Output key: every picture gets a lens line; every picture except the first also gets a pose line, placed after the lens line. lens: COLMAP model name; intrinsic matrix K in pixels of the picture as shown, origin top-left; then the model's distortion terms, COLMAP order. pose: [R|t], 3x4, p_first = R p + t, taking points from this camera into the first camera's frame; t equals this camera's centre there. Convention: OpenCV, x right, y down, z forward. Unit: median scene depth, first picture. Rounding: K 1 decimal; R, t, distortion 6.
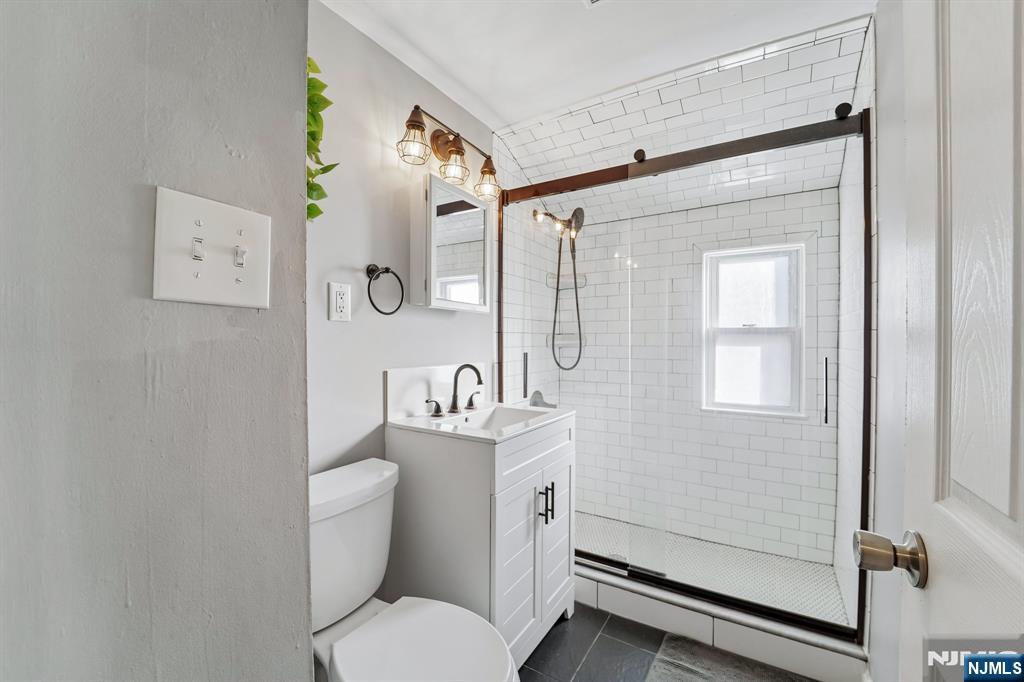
lens RADIAL K [[422.4, 0, 508.0], [0, 422.4, 347.7], [0, 0, 1]] dist [-0.023104, 0.001179]
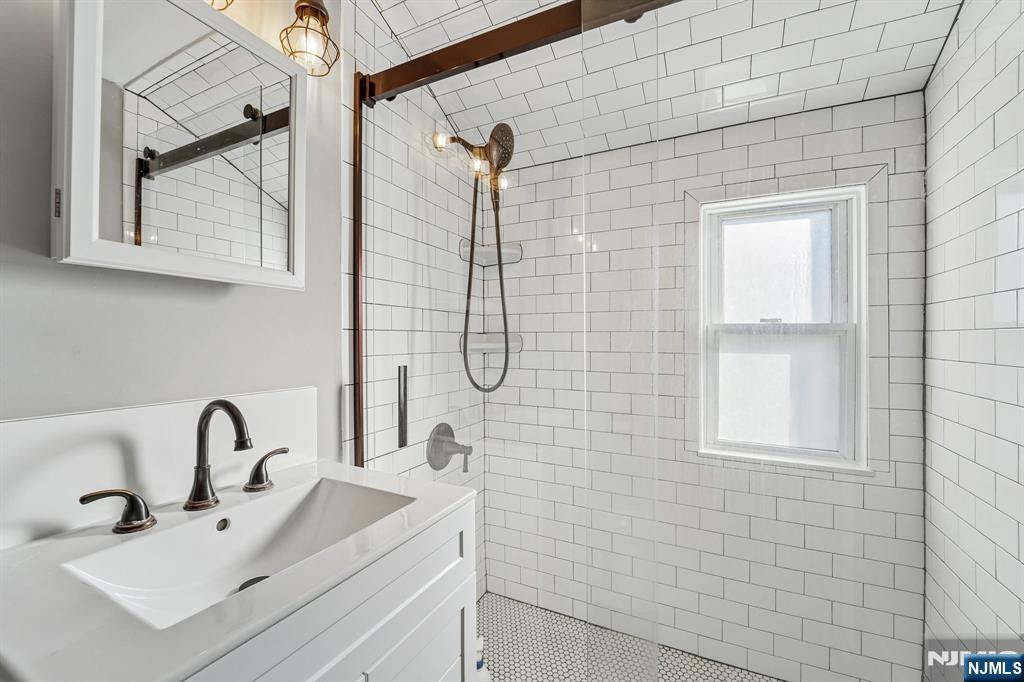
lens RADIAL K [[422.4, 0, 510.1], [0, 422.4, 338.2], [0, 0, 1]] dist [-0.023104, 0.001179]
pose [[0.995470, 0.002376, 0.095051, 0.123834], [-0.000397, 0.999783, -0.020838, -0.012825], [-0.095080, 0.020706, 0.995254, 0.410868]]
